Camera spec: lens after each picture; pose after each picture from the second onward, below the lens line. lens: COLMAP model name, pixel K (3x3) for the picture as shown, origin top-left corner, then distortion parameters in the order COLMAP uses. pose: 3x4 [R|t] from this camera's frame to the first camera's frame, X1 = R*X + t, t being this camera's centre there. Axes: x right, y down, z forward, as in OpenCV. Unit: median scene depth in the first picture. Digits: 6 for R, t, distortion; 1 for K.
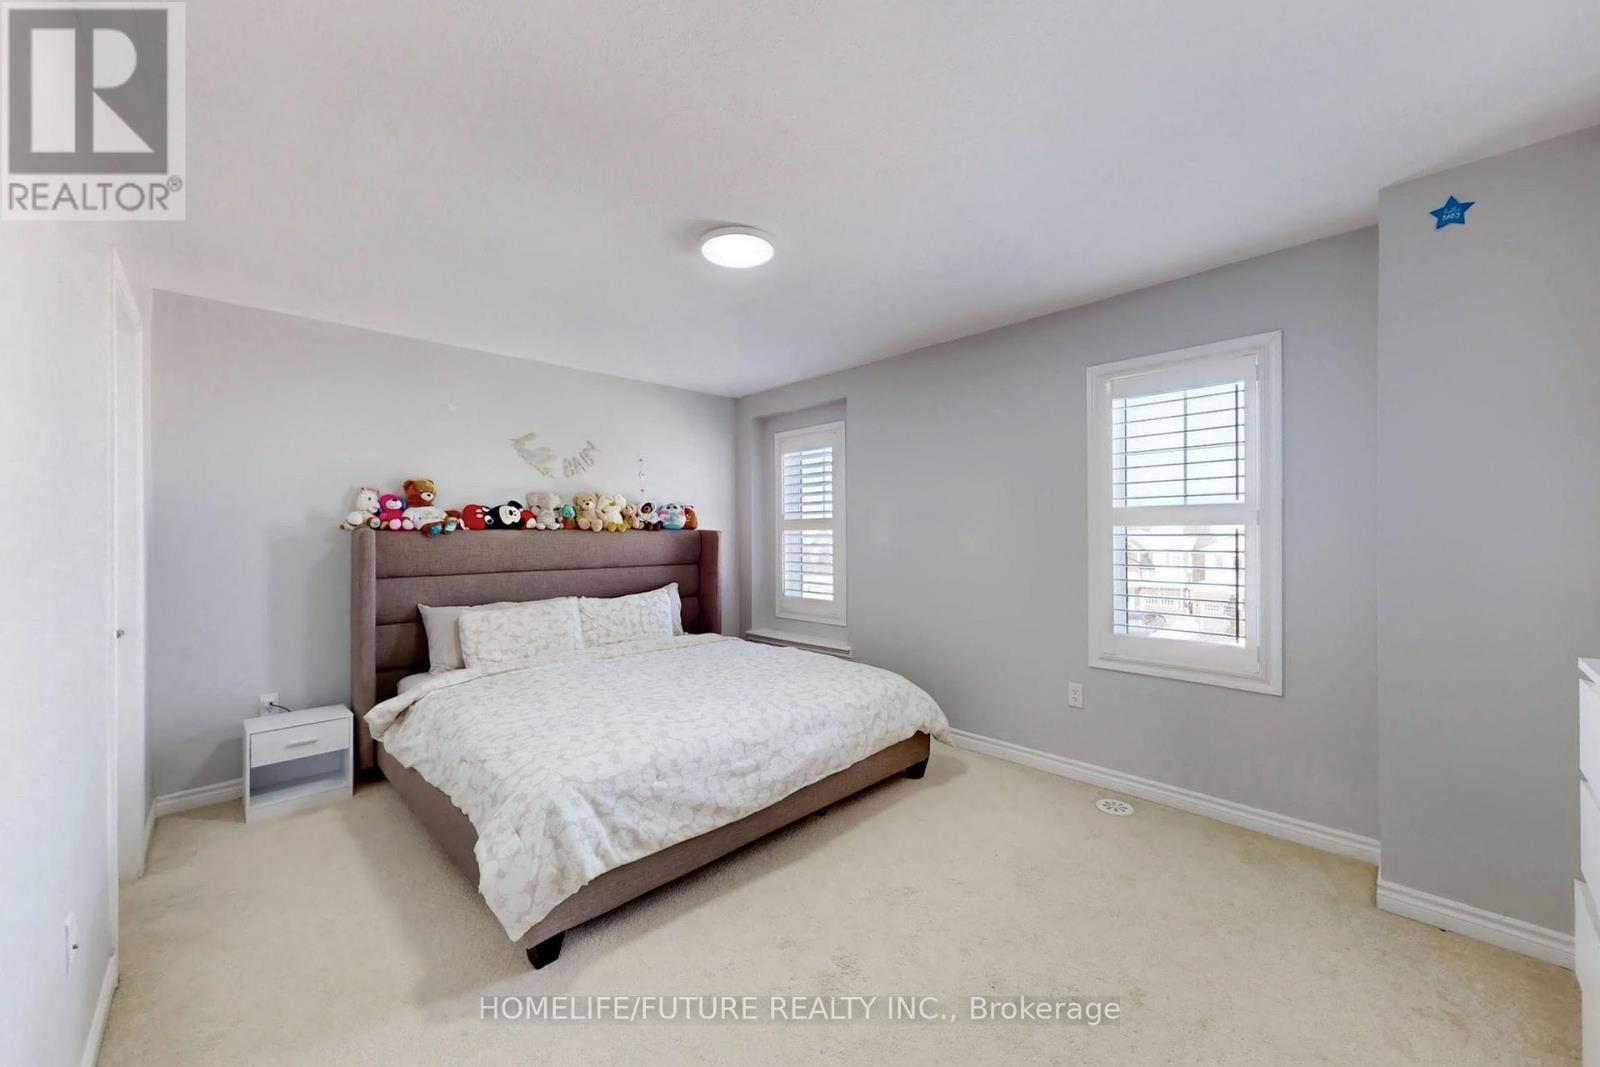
lens RADIAL K [[605.8, 0, 804.7], [0, 605.8, 533.6], [0, 0, 1]] dist [0.001596, 0.000210]
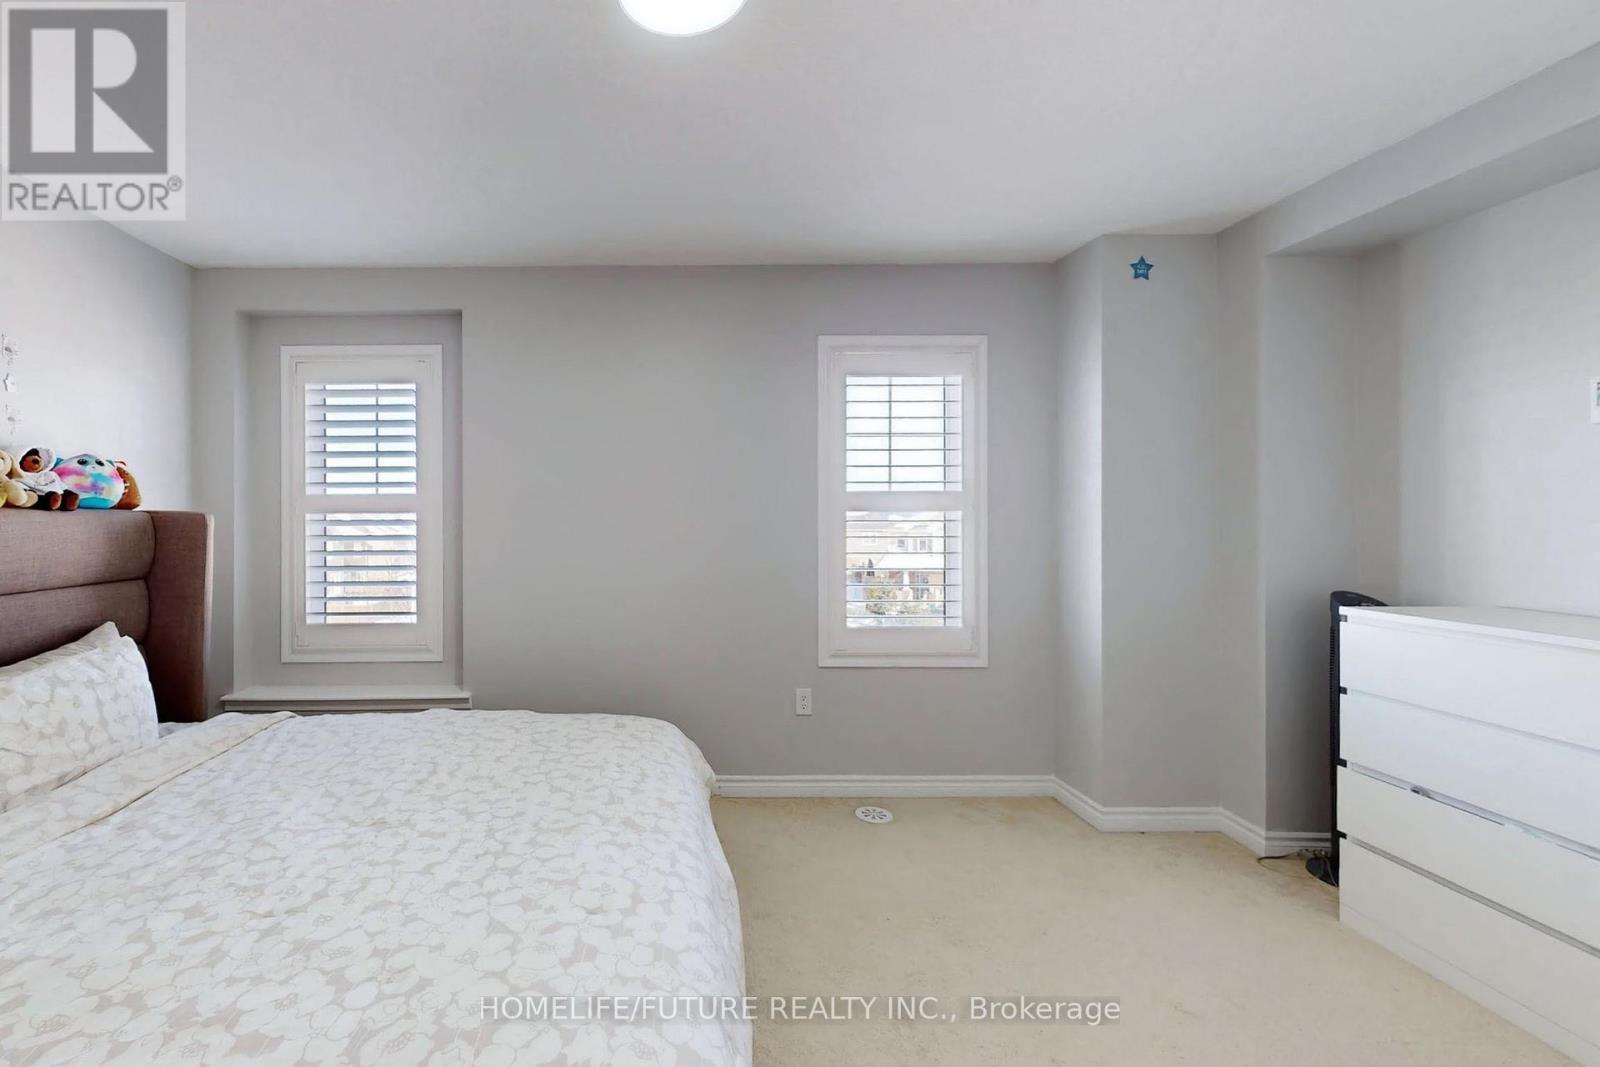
lens RADIAL K [[693.4, 0, 670.2], [0, 693.4, 519.0], [0, 0, 1]] dist [0.003209, 0.000326]
pose [[0.698303, 0.002441, 0.715798, -0.382165], [-0.002144, 0.999997, -0.001318, 0.000678], [-0.715799, -0.000614, 0.698306, 0.392937]]
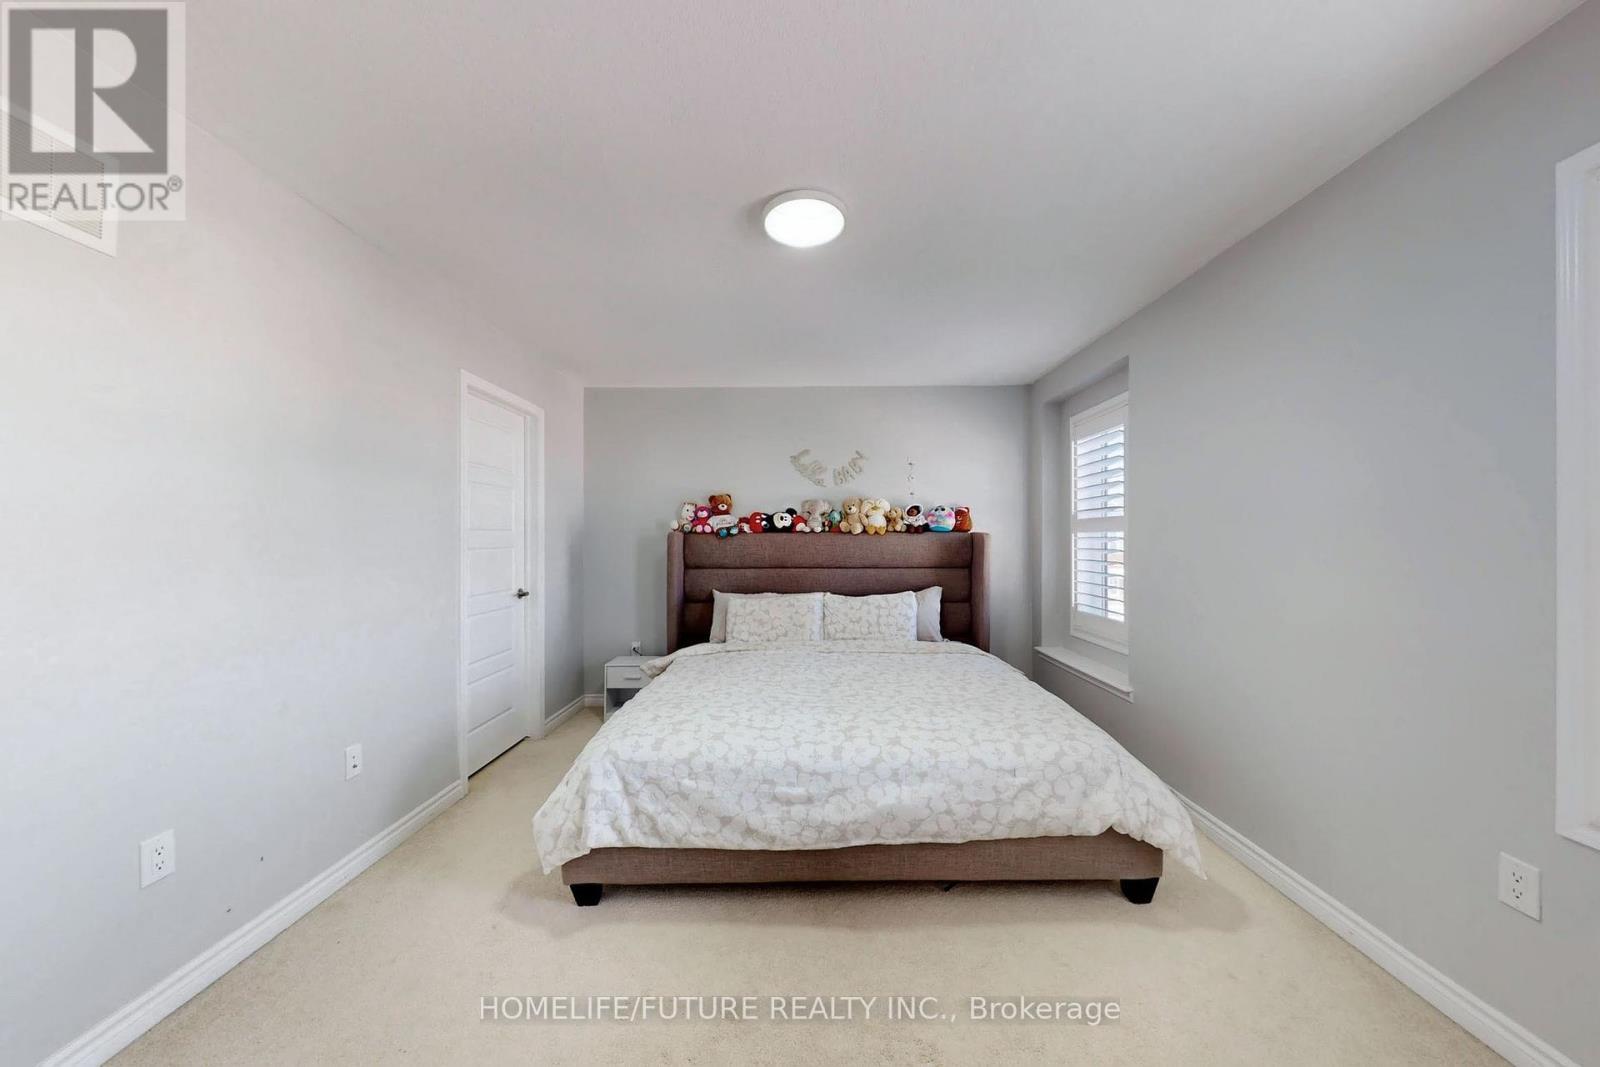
lens RADIAL K [[540.3, 0, 803.9], [0, 540.3, 538.9], [0, 0, 1]] dist [0.002842, 0.000125]
pose [[0.712974, 0.003908, -0.701179, 0.311214], [-0.001499, 0.999991, 0.004049, 0.001601], [0.701189, -0.001836, 0.712973, 0.289909]]
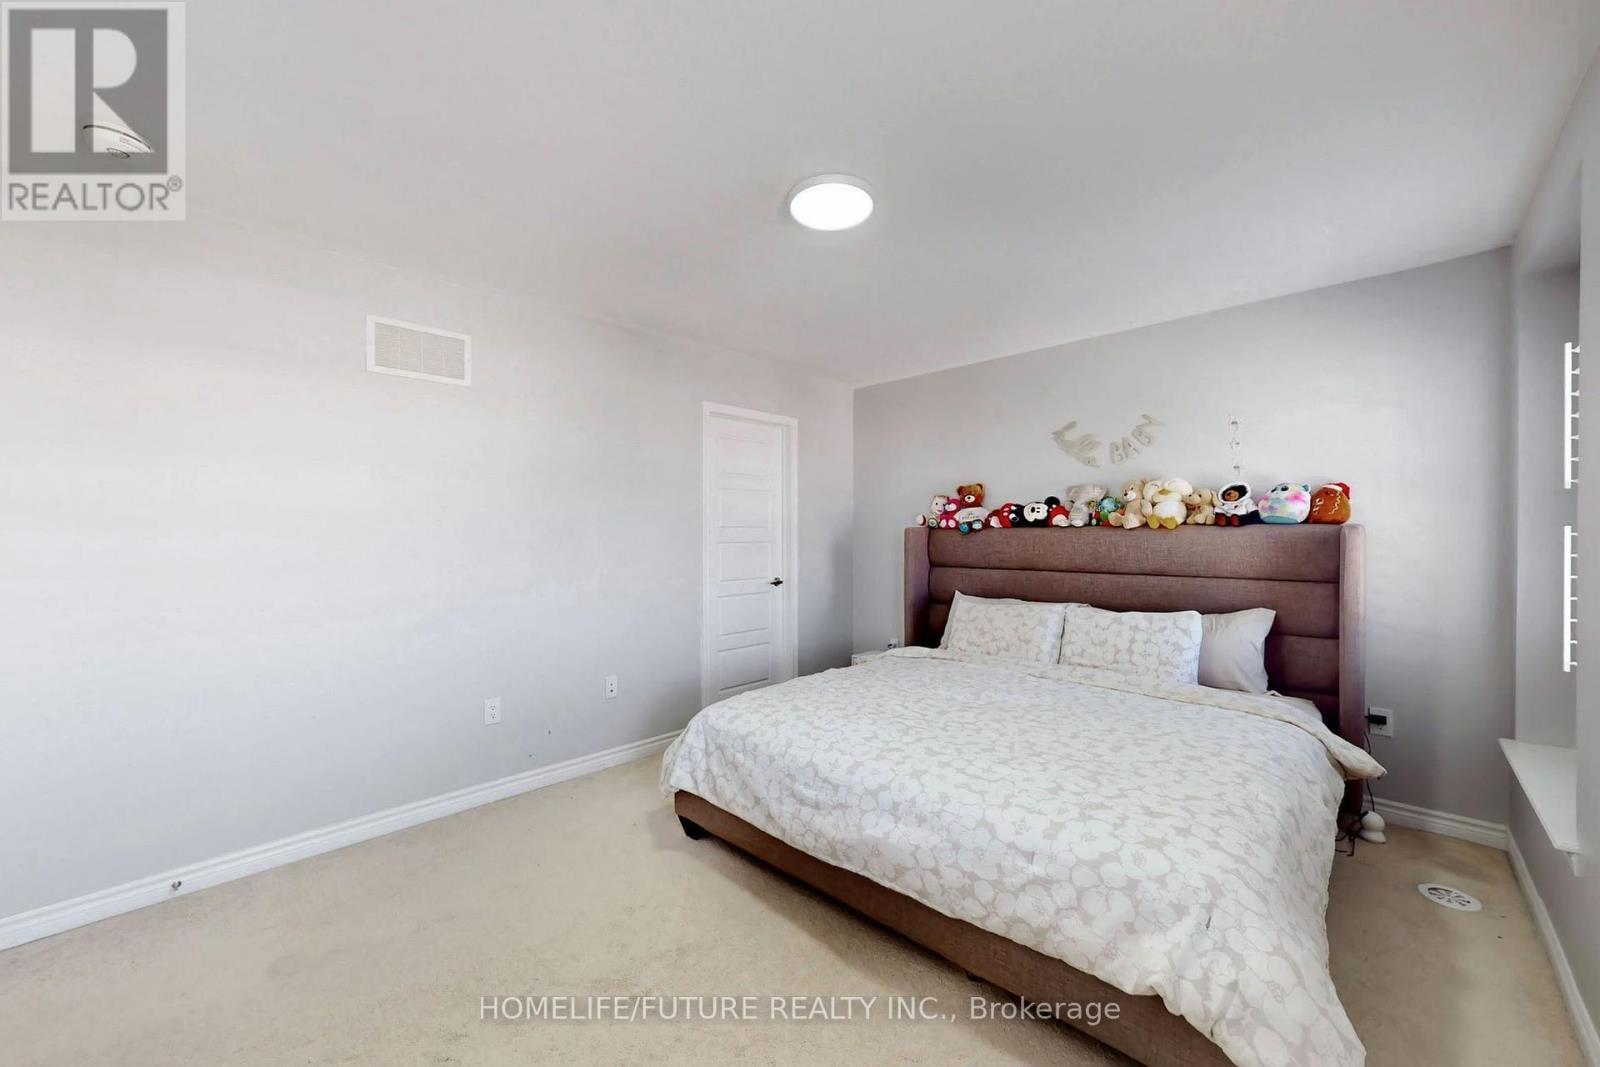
lens RADIAL K [[605.8, 0, 804.7], [0, 605.8, 533.6], [0, 0, 1]] dist [0.001596, 0.000210]
pose [[0.031244, 0.004418, -0.999502, 0.515952], [0.002266, 0.999987, 0.004491, -0.001251], [0.999509, -0.002405, 0.031234, 0.638811]]
